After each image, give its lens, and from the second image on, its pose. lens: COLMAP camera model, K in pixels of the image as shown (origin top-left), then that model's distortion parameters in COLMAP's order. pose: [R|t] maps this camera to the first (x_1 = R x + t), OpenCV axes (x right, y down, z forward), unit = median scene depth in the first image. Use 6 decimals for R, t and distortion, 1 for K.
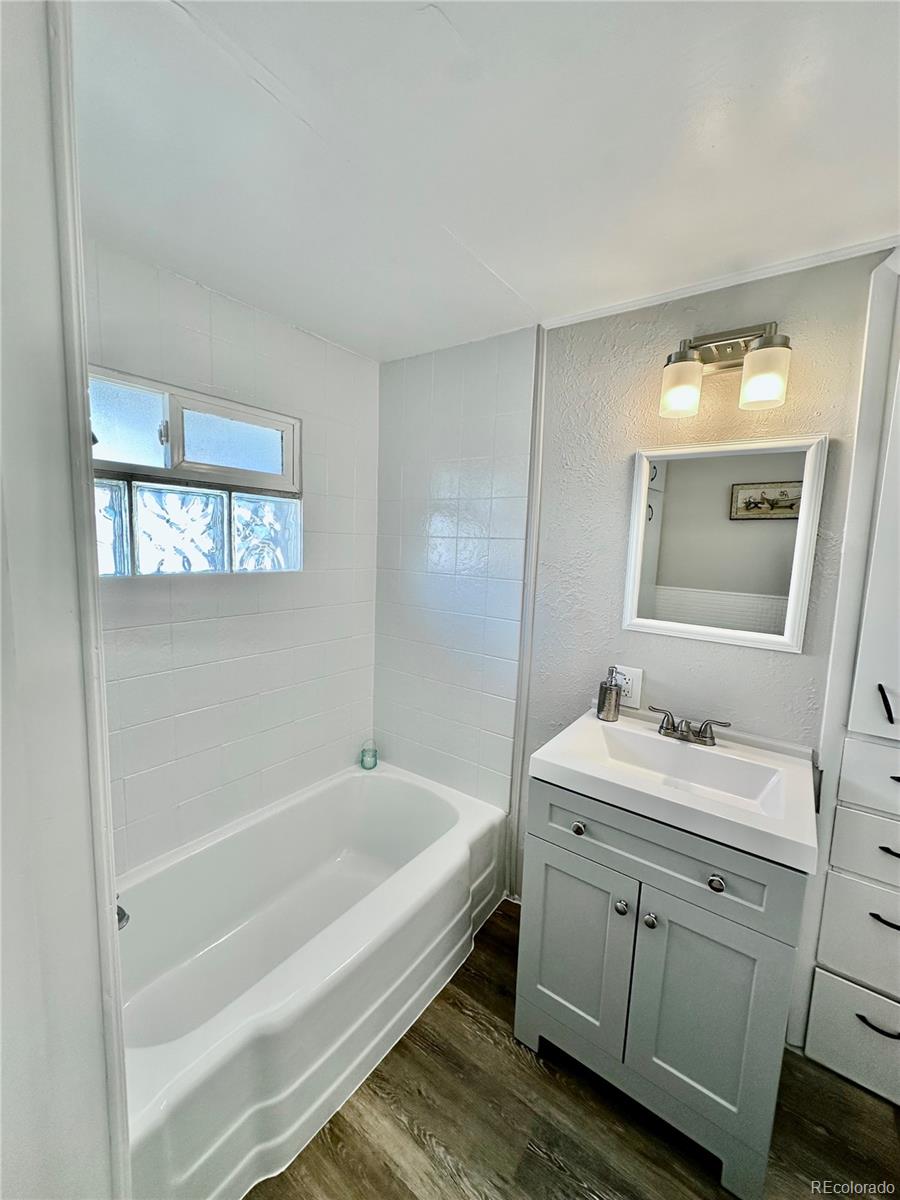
lens RADIAL K [[477.0, 0, 449.2], [0, 477.0, 599.2], [0, 0, 1]] dist [-0.000976, 0.000616]
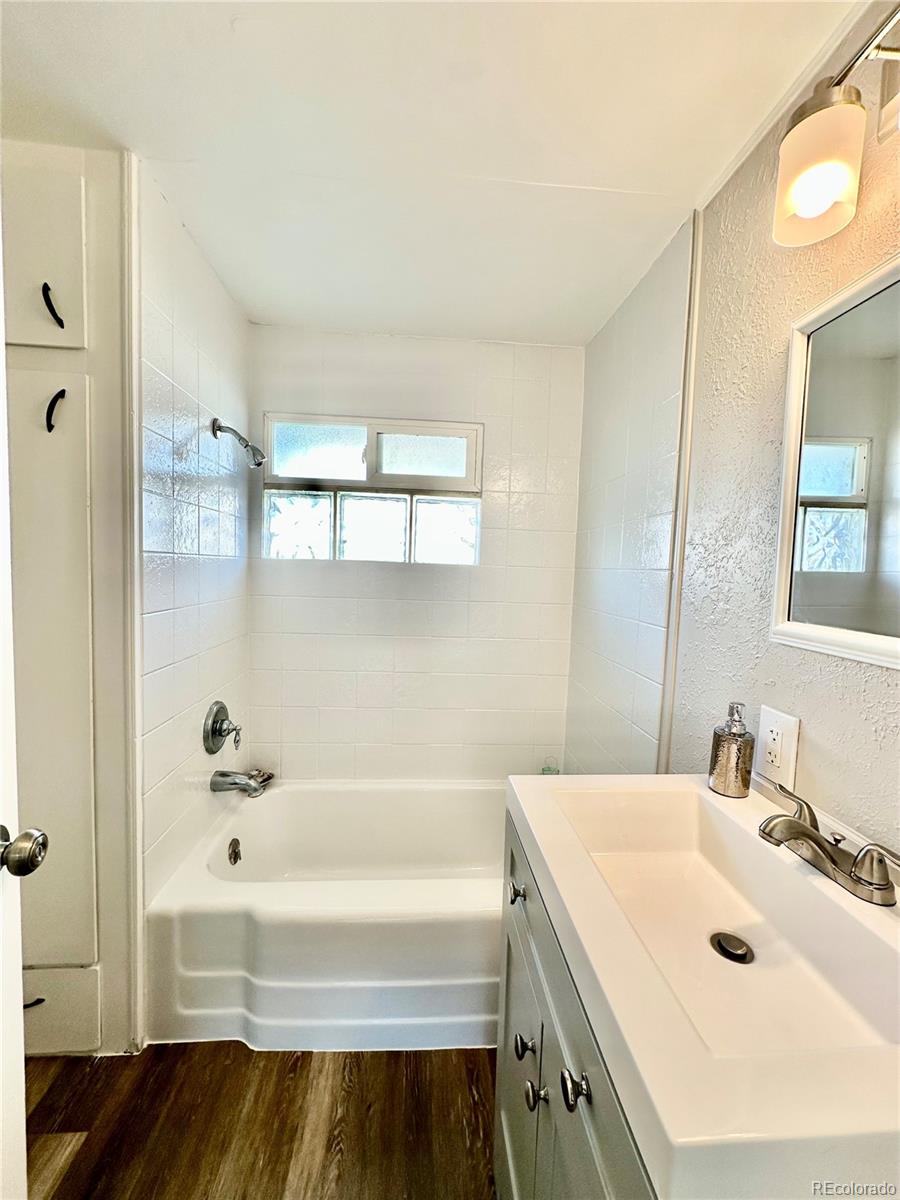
lens RADIAL K [[477.0, 0, 447.6], [0, 477.0, 597.2], [0, 0, 1]] dist [-0.000976, 0.000616]
pose [[0.648854, 0.037520, -0.759987, 0.564455], [-0.104985, 0.993646, -0.040577, 0.075496], [0.753636, 0.106116, 0.648670, 0.346796]]
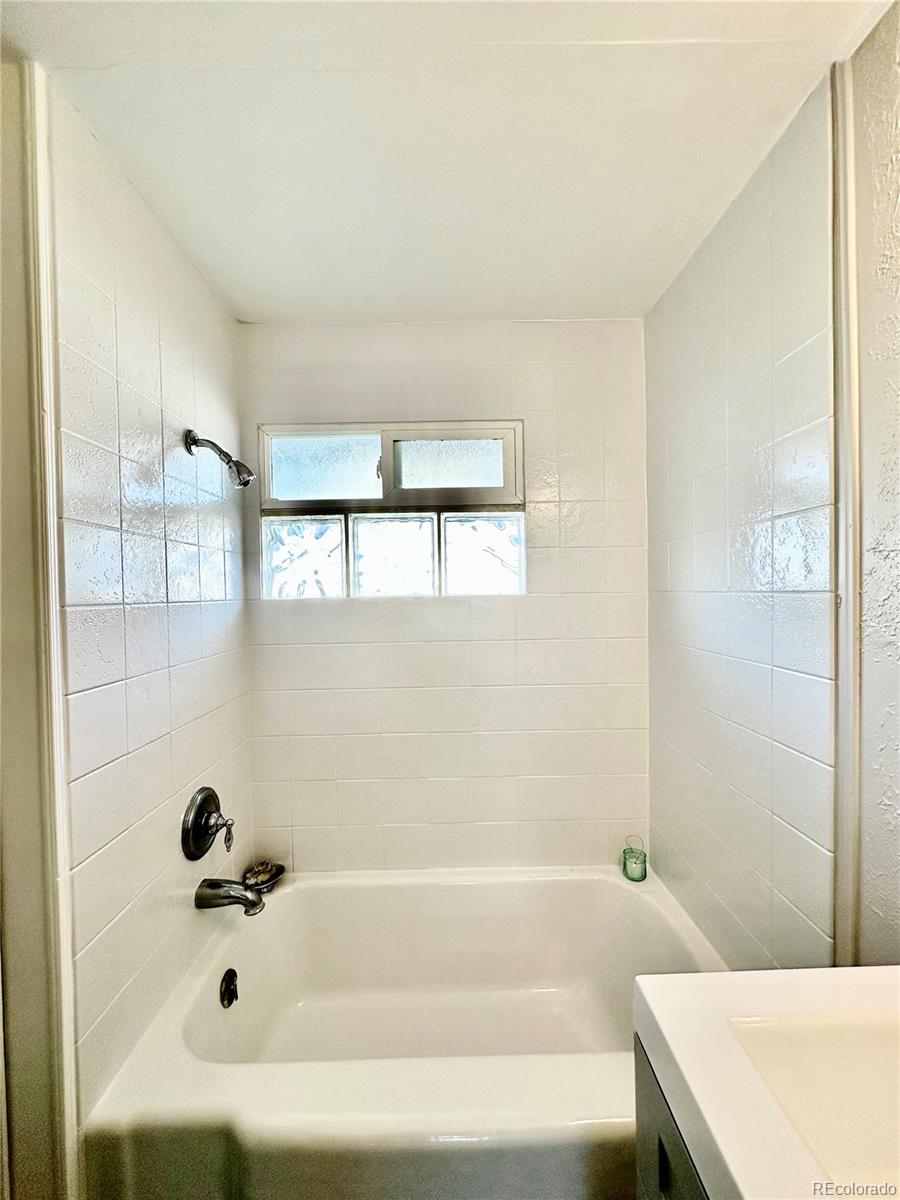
lens RADIAL K [[477.0, 0, 450.6], [0, 477.0, 598.6], [0, 0, 1]] dist [-0.000976, 0.000616]
pose [[0.604009, -0.032250, -0.796325, 0.353335], [-0.058422, 0.994701, -0.084597, 0.033877], [0.794834, 0.097621, 0.598924, 0.493742]]
